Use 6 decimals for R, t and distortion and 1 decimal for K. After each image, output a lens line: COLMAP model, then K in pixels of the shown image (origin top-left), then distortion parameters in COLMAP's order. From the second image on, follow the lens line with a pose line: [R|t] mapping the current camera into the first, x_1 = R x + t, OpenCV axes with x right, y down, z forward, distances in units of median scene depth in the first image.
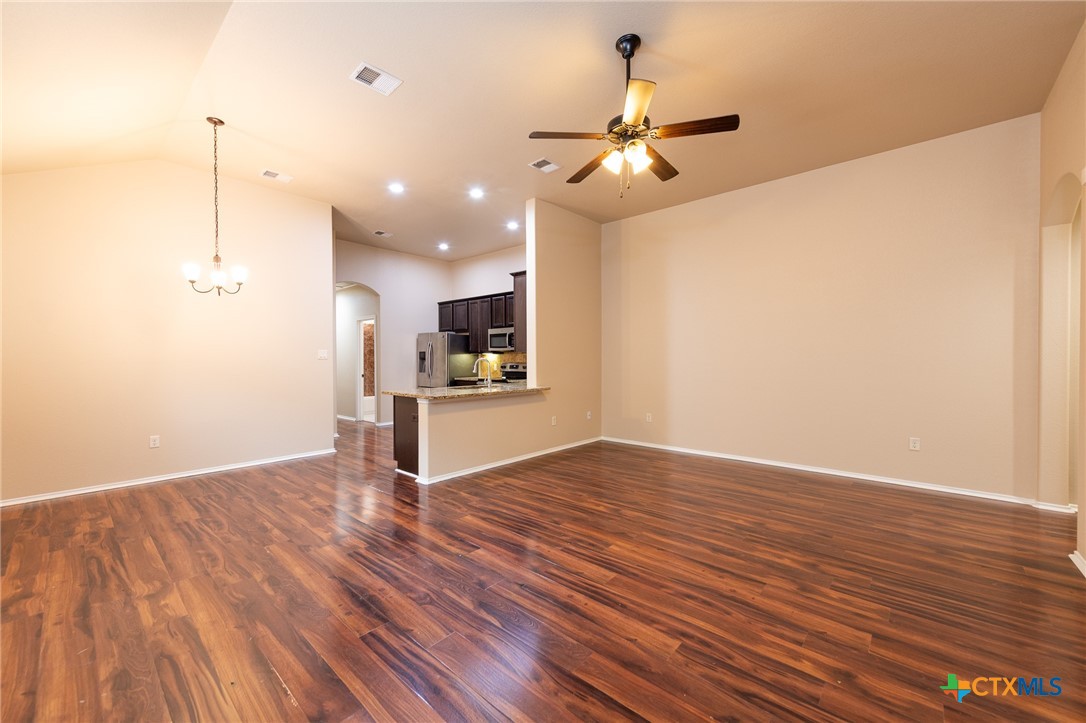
lens RADIAL K [[428.3, 0, 545.3], [0, 428.3, 361.1], [0, 0, 1]] dist [0.019051, -0.007450]
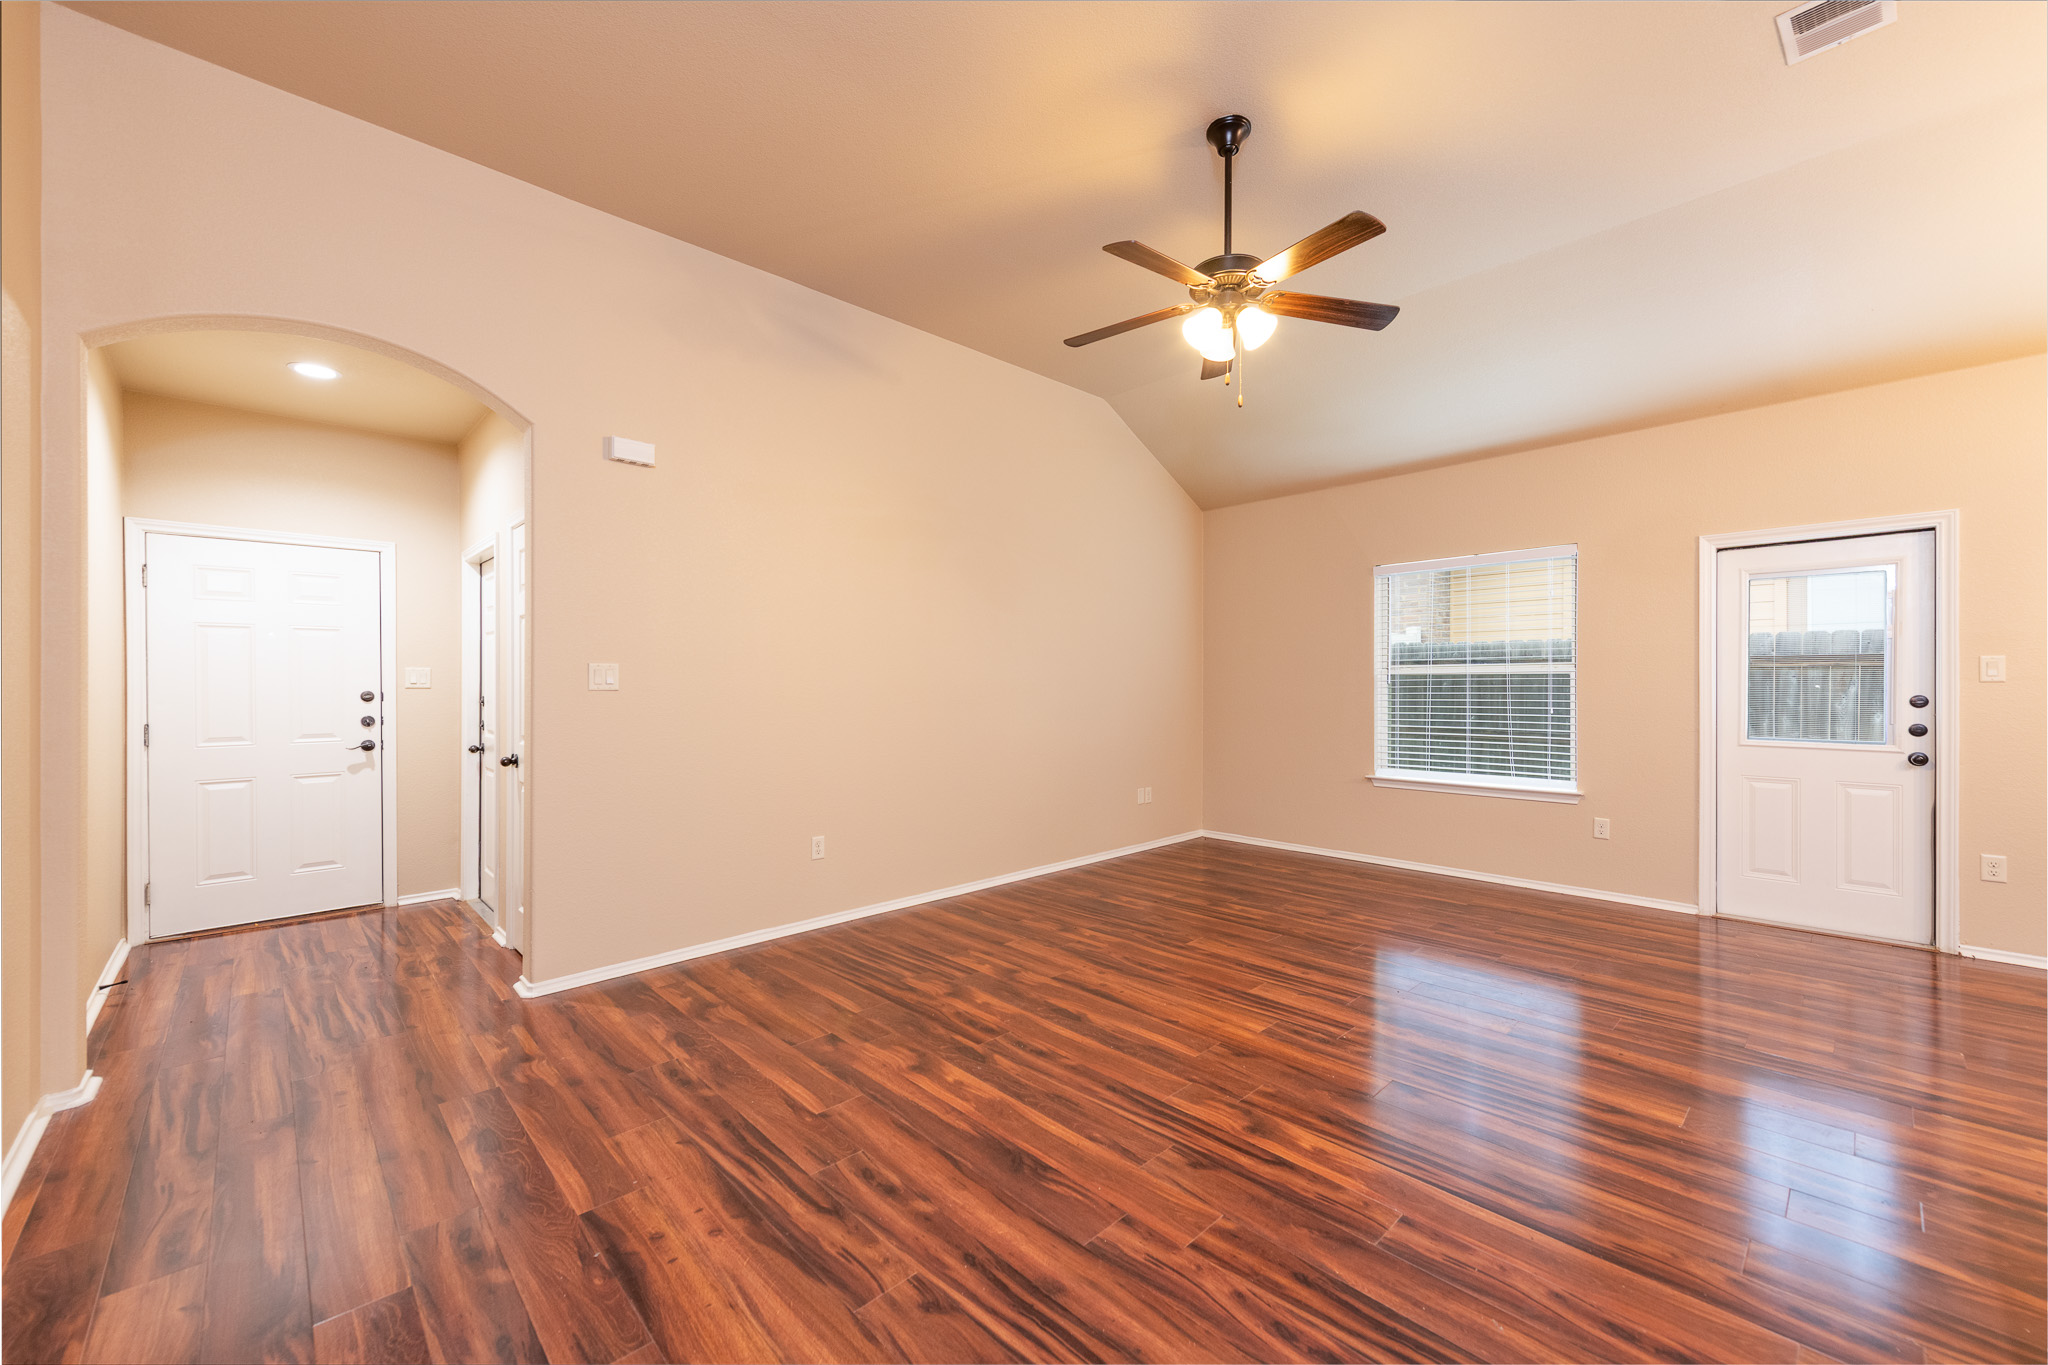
lens RADIAL K [[807.6, 0, 1028.4], [0, 807.6, 681.8], [0, 0, 1]] dist [0.019051, -0.007450]
pose [[-0.996753, 0.004666, 0.080383, 0.372501], [0.005320, 0.999955, 0.007916, -0.020746], [-0.080343, 0.008318, -0.996733, 2.095594]]
